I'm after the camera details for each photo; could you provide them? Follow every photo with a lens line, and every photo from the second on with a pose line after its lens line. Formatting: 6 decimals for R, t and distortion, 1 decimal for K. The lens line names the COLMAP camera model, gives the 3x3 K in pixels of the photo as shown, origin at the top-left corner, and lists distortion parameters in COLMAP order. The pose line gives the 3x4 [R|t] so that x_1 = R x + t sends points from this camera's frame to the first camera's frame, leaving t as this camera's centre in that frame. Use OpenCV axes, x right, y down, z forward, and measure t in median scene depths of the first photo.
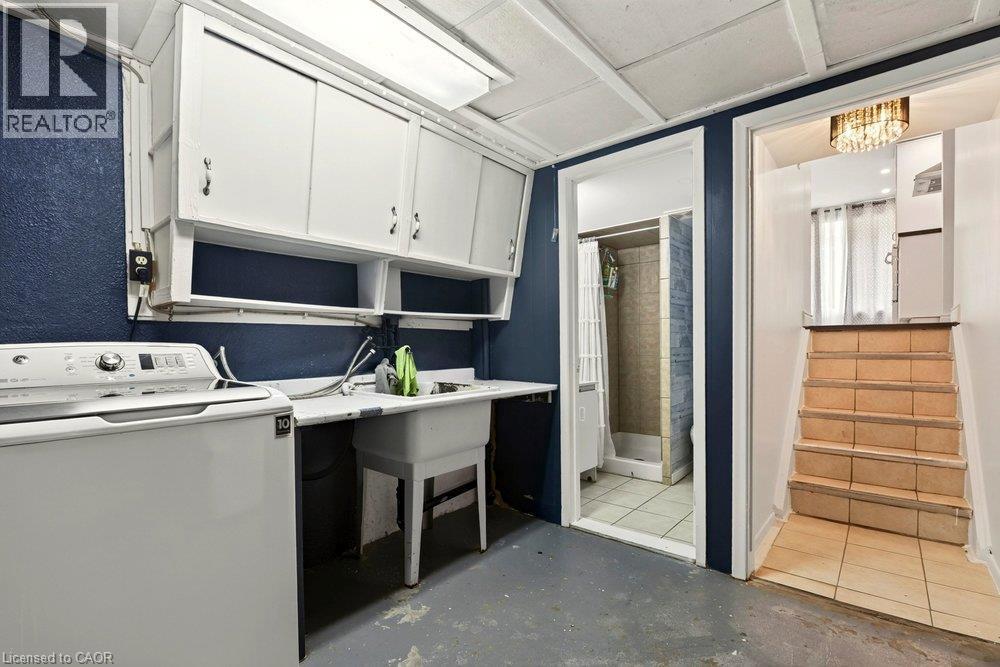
lens RADIAL K [[455.9, 0, 500.9], [0, 455.9, 357.9], [0, 0, 1]] dist [-0.003624, 0.000211]
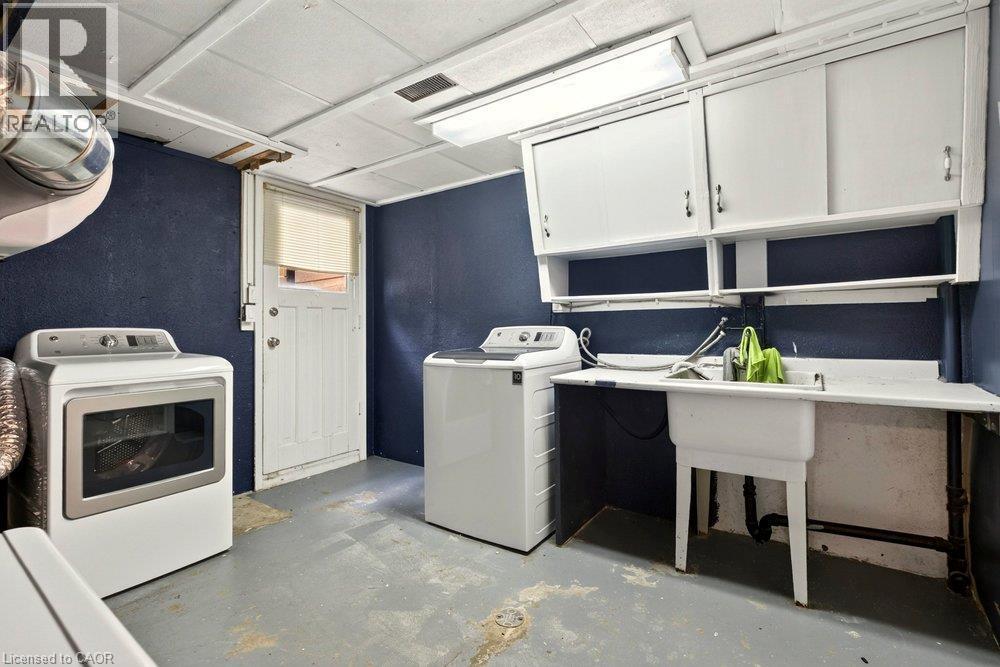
lens RADIAL K [[455.9, 0, 491.0], [0, 455.9, 326.8], [0, 0, 1]] dist [-0.003624, 0.000211]
pose [[0.096316, 0.003145, -0.995346, 0.518231], [-0.017127, 0.999852, 0.001501, -0.015917], [0.995203, 0.016903, 0.096356, 0.336180]]
